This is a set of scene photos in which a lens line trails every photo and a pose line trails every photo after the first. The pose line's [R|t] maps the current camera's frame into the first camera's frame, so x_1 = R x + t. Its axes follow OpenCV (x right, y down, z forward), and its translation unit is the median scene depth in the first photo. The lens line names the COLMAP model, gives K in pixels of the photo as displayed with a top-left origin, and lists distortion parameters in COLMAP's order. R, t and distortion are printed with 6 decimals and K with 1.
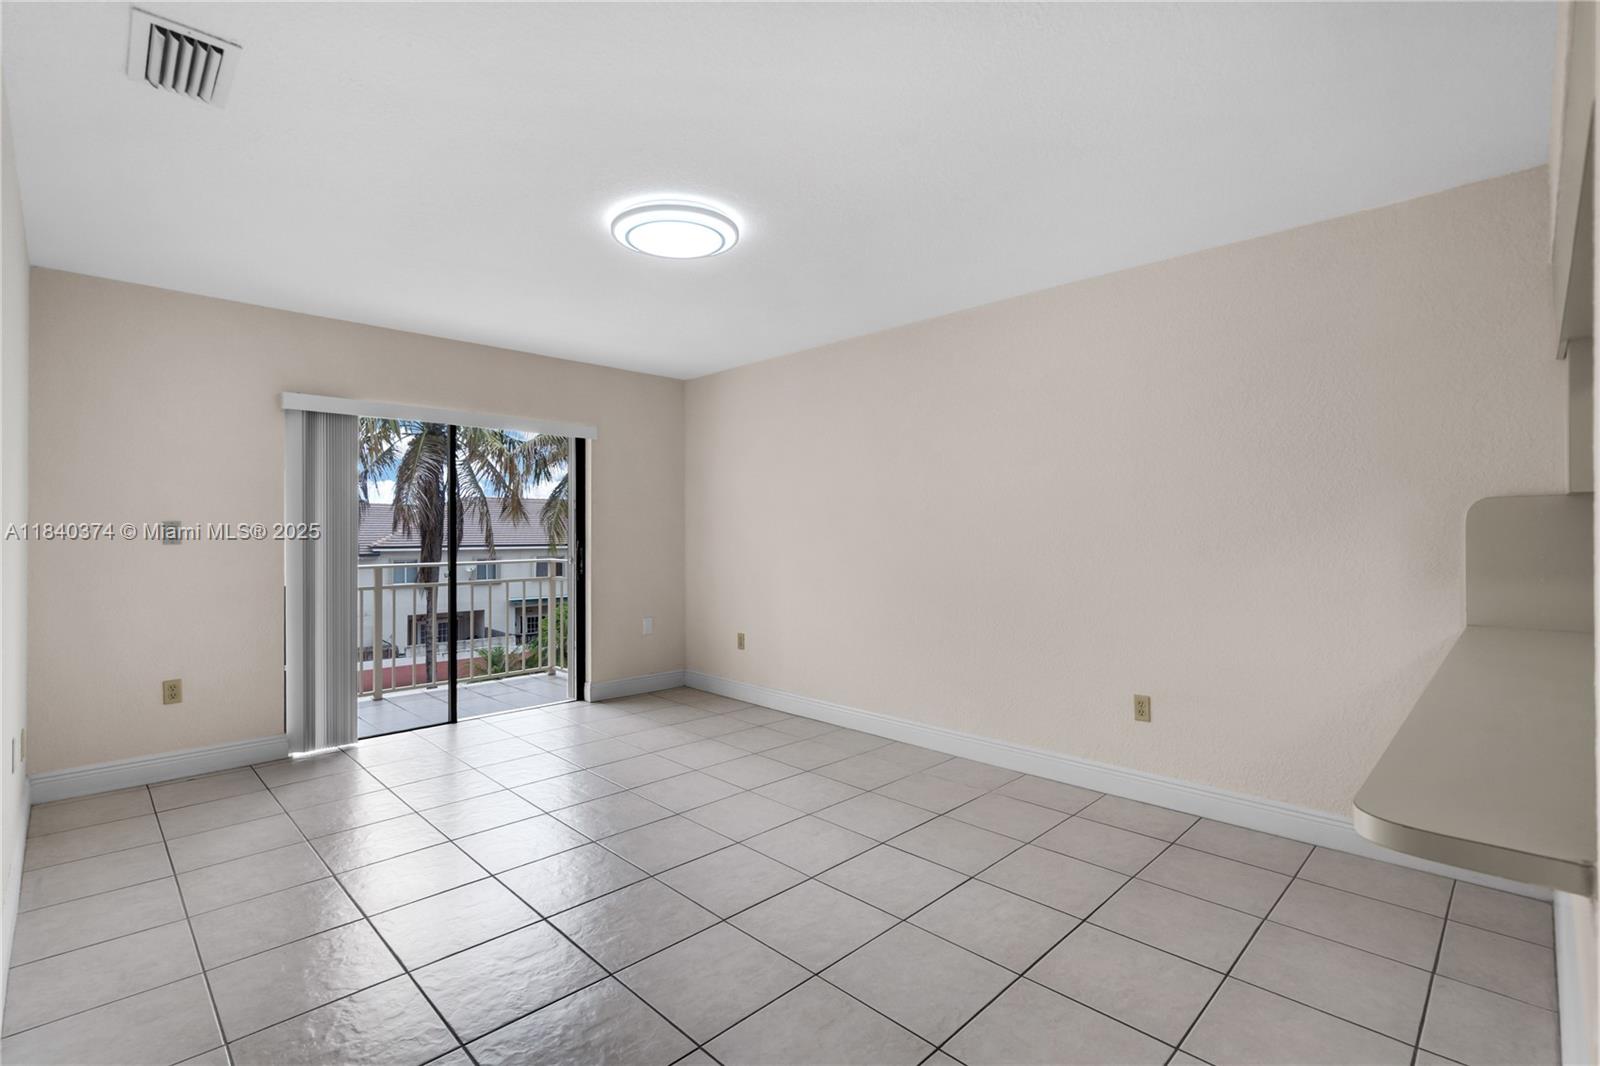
lens RADIAL K [[730.6, 0, 801.7], [0, 730.6, 536.5], [0, 0, 1]] dist [-0.005404, -0.000230]
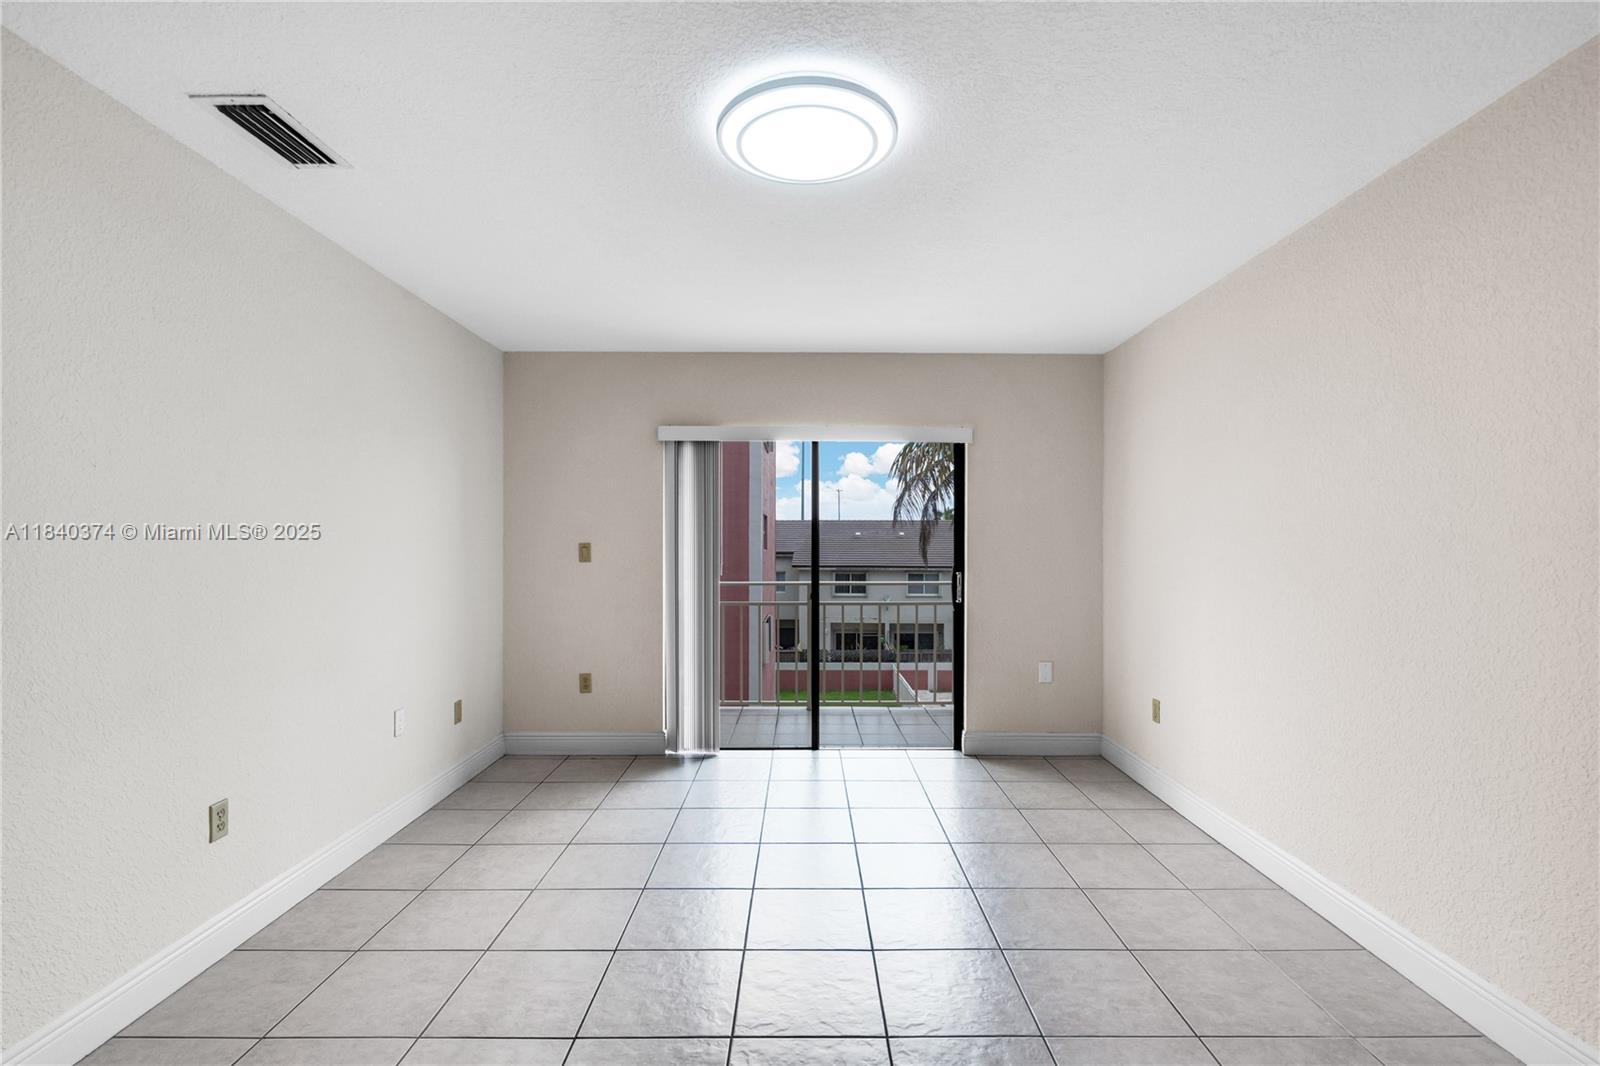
lens RADIAL K [[730.6, 0, 800.8], [0, 730.6, 523.2], [0, 0, 1]] dist [-0.005404, -0.000230]
pose [[0.713605, -0.019386, -0.700280, 0.228057], [-0.011778, 0.999144, -0.039661, -0.005733], [0.700449, 0.036550, 0.712766, 0.346980]]
